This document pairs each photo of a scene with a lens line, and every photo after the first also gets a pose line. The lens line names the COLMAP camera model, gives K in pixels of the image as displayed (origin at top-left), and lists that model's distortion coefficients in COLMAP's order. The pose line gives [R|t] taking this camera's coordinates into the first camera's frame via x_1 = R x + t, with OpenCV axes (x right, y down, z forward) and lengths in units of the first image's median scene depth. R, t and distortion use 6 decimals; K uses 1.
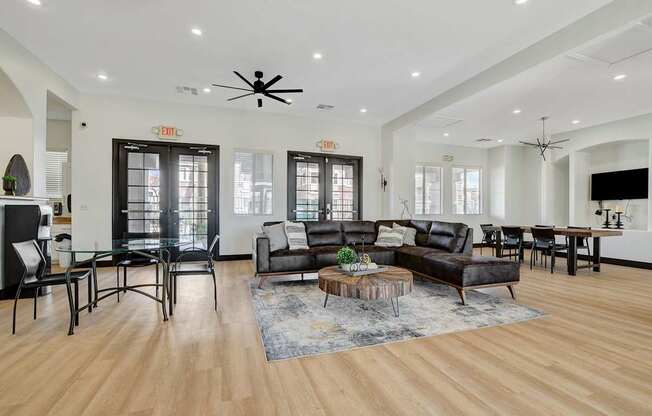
lens RADIAL K [[293.7, 0, 331.4], [0, 293.7, 211.0], [0, 0, 1]] dist [-0.026070, -0.000147]
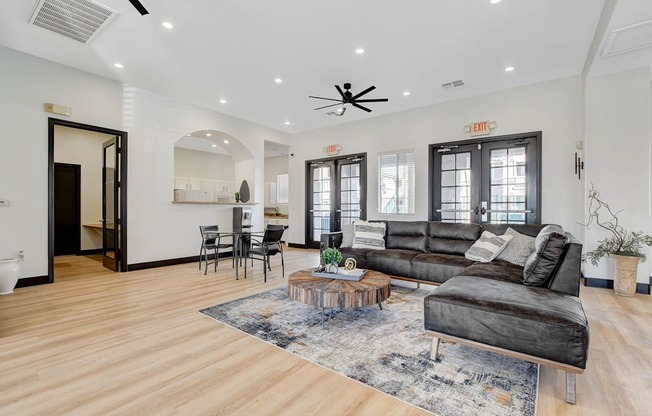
lens RADIAL K [[293.7, 0, 331.4], [0, 293.7, 211.0], [0, 0, 1]] dist [-0.026070, -0.000147]
pose [[0.540807, 0.002280, -0.841144, 0.668748], [0.002828, 0.999986, 0.004529, -0.003986], [0.841142, -0.004828, 0.540792, 0.361381]]
